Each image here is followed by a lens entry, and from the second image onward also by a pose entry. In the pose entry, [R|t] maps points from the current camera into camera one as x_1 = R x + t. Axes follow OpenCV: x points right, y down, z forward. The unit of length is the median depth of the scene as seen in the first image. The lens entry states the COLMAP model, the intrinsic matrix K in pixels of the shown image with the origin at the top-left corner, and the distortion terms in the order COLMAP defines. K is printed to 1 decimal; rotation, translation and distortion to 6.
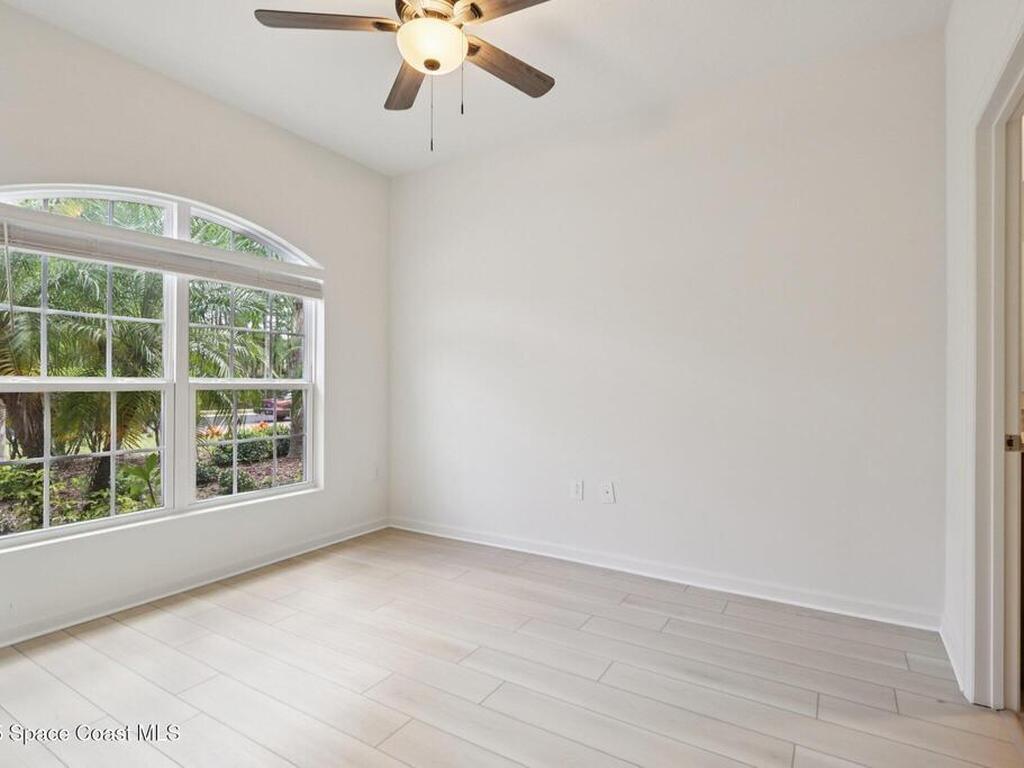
lens RADIAL K [[537.7, 0, 512.0], [0, 537.7, 384.0], [0, 0, 1]] dist [0.001820, 0.000382]
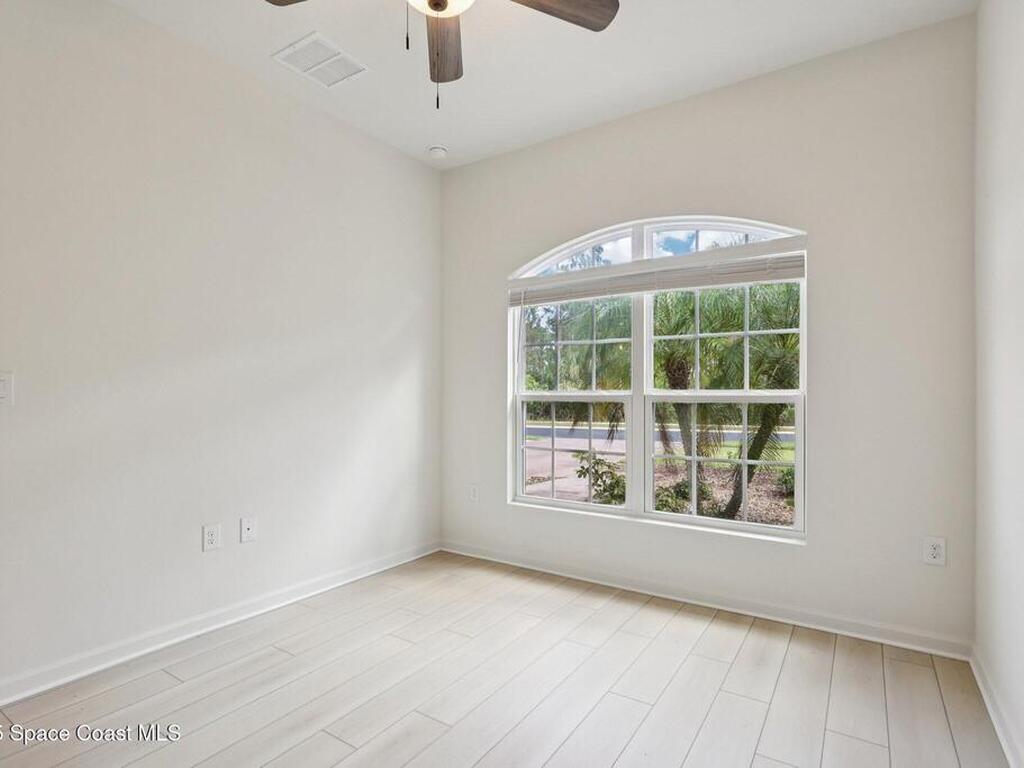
lens RADIAL K [[545.3, 0, 490.0], [0, 545.3, 392.1], [0, 0, 1]] dist [-0.000237, 0.000038]
pose [[-0.049825, -0.007595, -0.998729, 0.443610], [-0.001311, 0.999971, -0.007539, 0.001054], [0.998757, 0.000934, -0.049833, 0.711710]]
